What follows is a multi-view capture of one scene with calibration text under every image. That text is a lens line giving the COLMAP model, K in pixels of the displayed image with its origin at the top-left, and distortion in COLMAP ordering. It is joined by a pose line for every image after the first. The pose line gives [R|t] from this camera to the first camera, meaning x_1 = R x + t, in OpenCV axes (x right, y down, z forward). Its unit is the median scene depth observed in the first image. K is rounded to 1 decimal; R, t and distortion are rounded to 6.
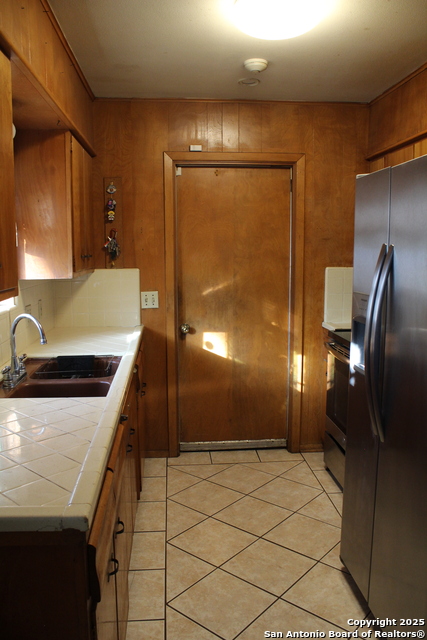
lens RADIAL K [[531.3, 0, 213.7], [0, 531.3, 319.3], [0, 0, 1]] dist [-0.158456, 0.089200]
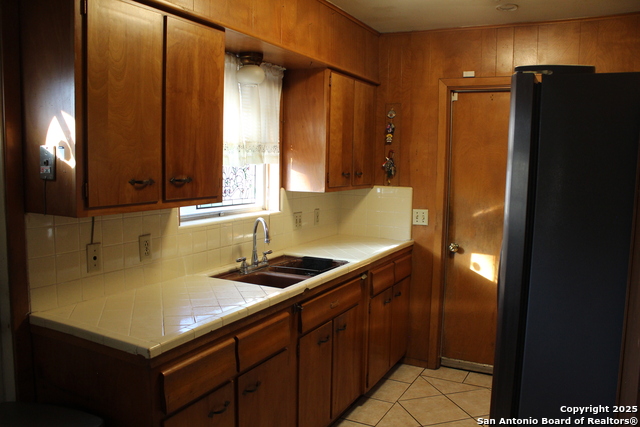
lens RADIAL K [[531.3, 0, 316.1], [0, 531.3, 215.6], [0, 0, 1]] dist [-0.158456, 0.089200]
pose [[0.839454, 0.077834, -0.537828, 0.278365], [-0.096278, 0.995335, -0.006228, -0.012843], [0.534834, 0.057009, 0.843032, -0.011082]]
